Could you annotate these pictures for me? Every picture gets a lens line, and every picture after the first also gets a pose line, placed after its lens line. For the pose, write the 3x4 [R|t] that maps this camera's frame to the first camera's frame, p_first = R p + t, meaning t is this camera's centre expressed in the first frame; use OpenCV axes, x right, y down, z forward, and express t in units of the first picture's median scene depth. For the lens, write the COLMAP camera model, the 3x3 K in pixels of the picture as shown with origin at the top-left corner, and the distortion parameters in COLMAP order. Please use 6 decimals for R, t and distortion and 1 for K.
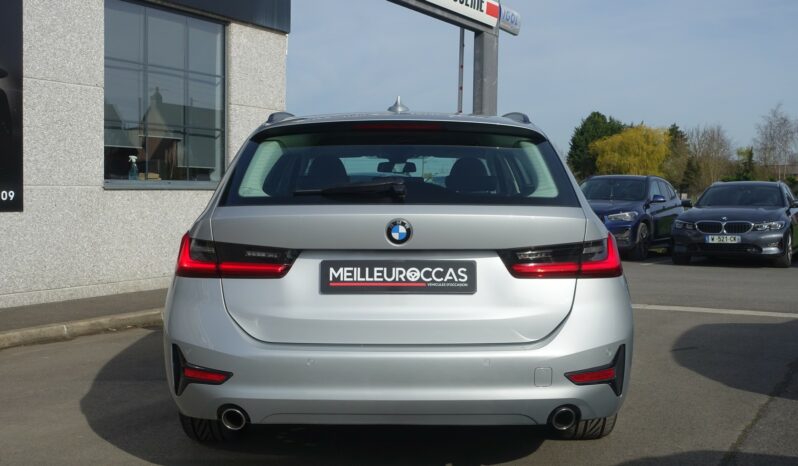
lens RADIAL K [[935.3, 0, 400.7], [0, 935.3, 230.1], [0, 0, 1]] dist [-0.012769, 0.000000]
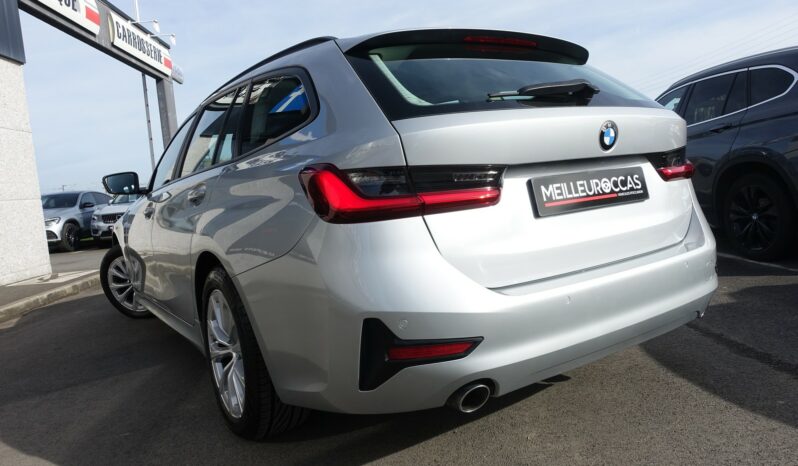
lens RADIAL K [[551.5, 0, 401.1], [0, 551.5, 238.8], [0, 0, 1]] dist [-0.011351, 0.003315]
pose [[0.831678, -0.136994, 0.538093, -0.443692], [0.118885, 0.990547, 0.068436, 0.038110], [-0.542381, 0.007054, 0.840103, 0.651107]]
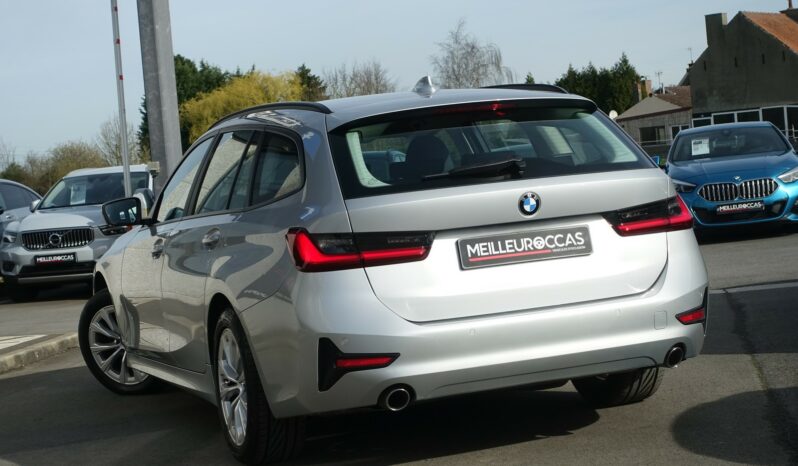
lens RADIAL K [[1606.1, 0, 396.9], [0, 1606.1, 233.6], [0, 0, 1]] dist [-0.119625, 0.000000]
pose [[0.936371, -0.105433, 0.334804, -0.751146], [0.110775, 0.993840, 0.003155, 0.012711], [-0.333075, 0.034134, 0.942282, -0.683550]]
